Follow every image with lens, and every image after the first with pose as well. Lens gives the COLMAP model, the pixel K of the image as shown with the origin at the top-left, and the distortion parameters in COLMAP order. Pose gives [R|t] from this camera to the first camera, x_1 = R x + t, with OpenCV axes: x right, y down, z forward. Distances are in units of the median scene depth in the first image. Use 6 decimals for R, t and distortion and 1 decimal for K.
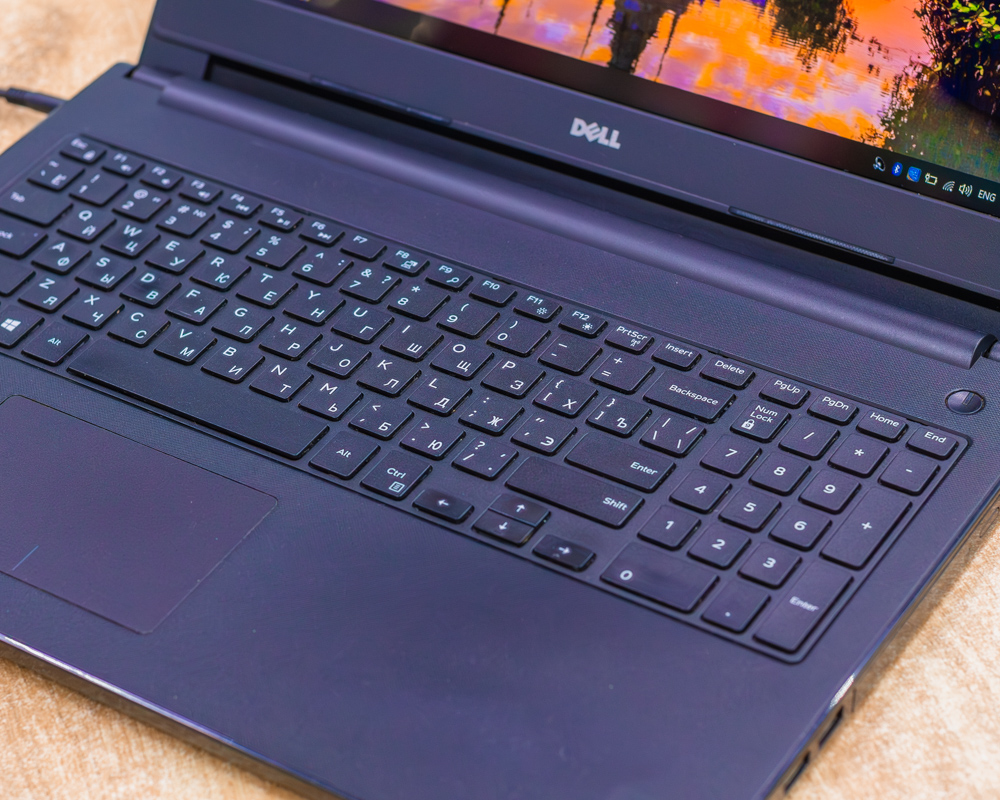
lens RADIAL K [[2979.8, 0, 500.0], [0, 2979.8, 400.0], [0, 0, 1]] dist [-0.118820, 0.520812]
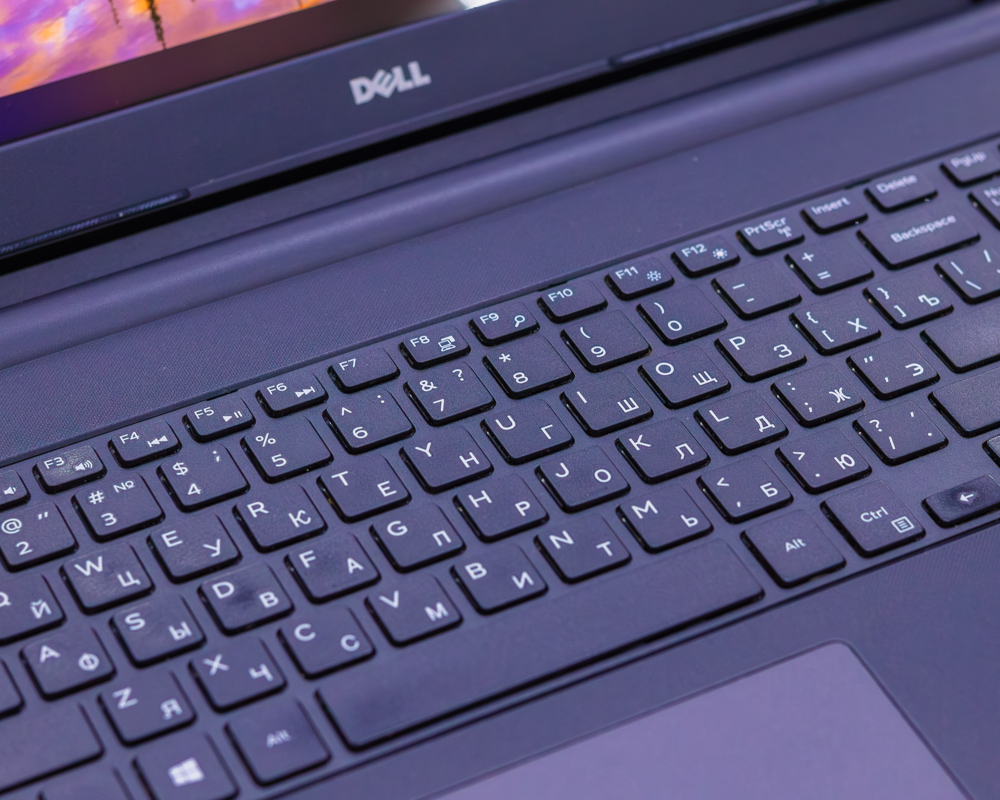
lens RADIAL K [[2979.8, 0, 500.0], [0, 2979.8, 400.0], [0, 0, 1]] dist [-0.118820, 0.520812]
pose [[0.496000, -0.534405, 0.684395, -0.487568], [0.523275, 0.812944, 0.255550, -0.199098], [-0.692941, 0.231374, 0.682860, 0.530212]]
